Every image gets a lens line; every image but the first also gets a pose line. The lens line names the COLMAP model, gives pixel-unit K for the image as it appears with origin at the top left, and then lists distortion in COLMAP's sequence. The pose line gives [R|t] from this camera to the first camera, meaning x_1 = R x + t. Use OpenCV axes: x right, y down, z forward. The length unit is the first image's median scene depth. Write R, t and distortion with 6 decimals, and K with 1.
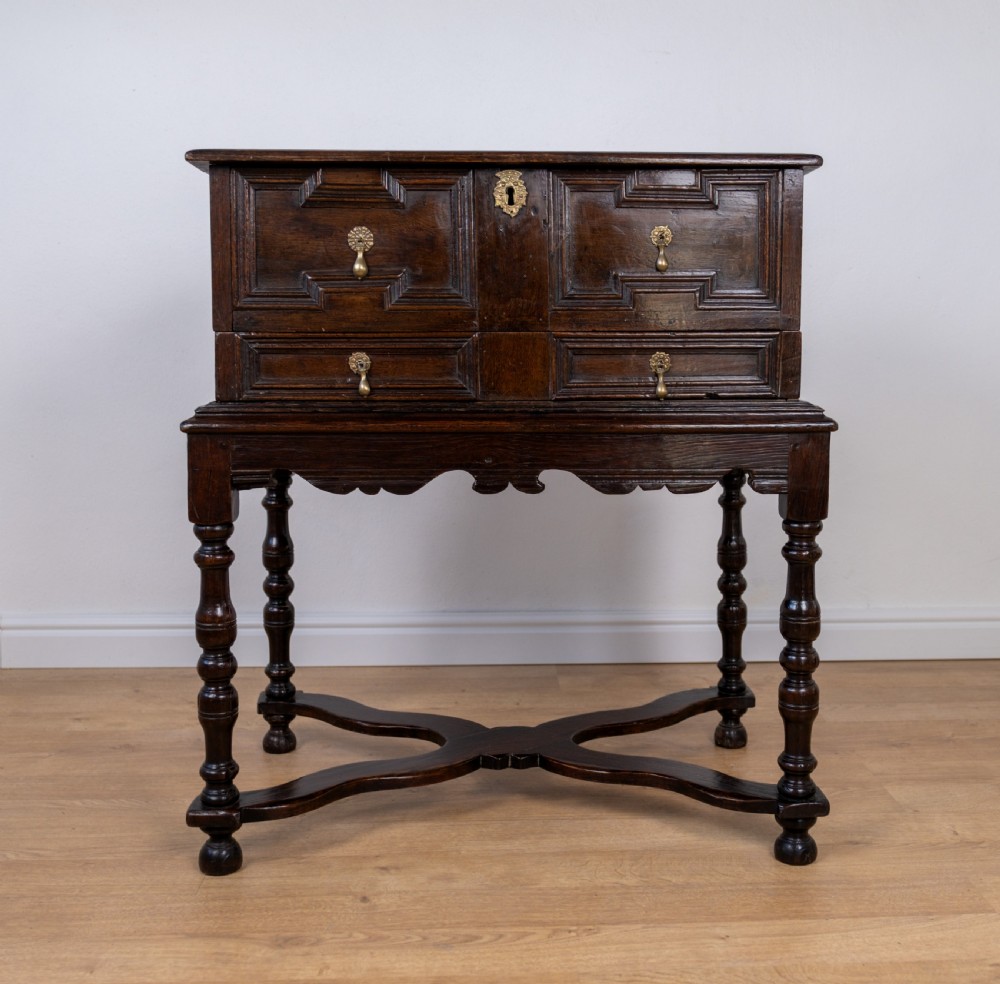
lens RADIAL K [[1227.5, 0, 543.2], [0, 1227.5, 466.5], [0, 0, 1]] dist [-0.007585, 0.010756]
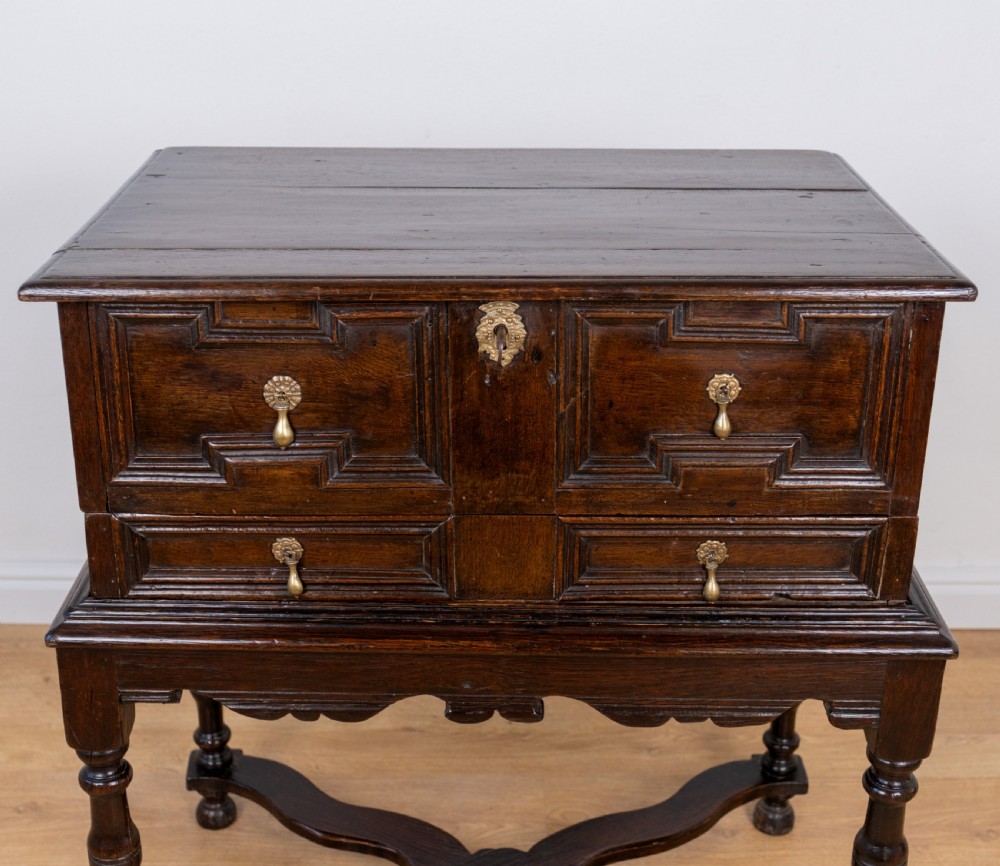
lens RADIAL K [[1424.1, 0, 482.4], [0, 1424.1, 431.0], [0, 0, 1]] dist [-0.016353, 0.003054]
pose [[0.998718, 0.021105, -0.046003, -0.000033], [-0.007334, 0.959667, 0.281043, -0.384699], [0.050079, -0.280346, 0.958592, 0.233566]]
